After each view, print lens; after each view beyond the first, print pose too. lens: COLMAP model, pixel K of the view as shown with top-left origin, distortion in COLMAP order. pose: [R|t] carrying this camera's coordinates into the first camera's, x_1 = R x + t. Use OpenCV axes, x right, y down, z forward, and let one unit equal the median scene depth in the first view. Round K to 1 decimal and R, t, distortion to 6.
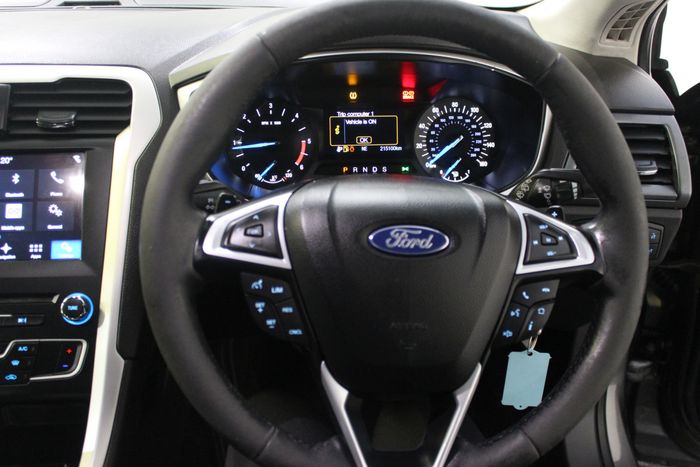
lens RADIAL K [[690.7, 0, 350.5], [0, 690.7, 230.5], [0, 0, 1]] dist [-0.069421, 0.000000]
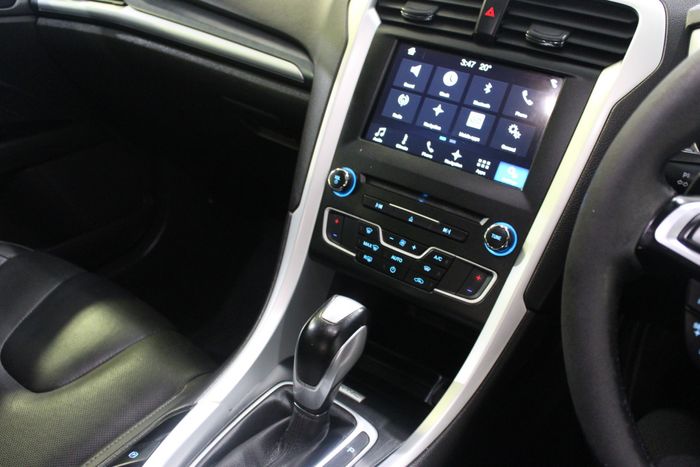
lens RADIAL K [[690.7, 0, 351.8], [0, 690.7, 236.2], [0, 0, 1]] dist [-0.069421, 0.000000]
pose [[0.757196, 0.344106, -0.555198, -0.027975], [-0.279700, 0.938924, 0.200471, -0.021502], [0.590273, 0.003493, 0.807196, 0.105894]]
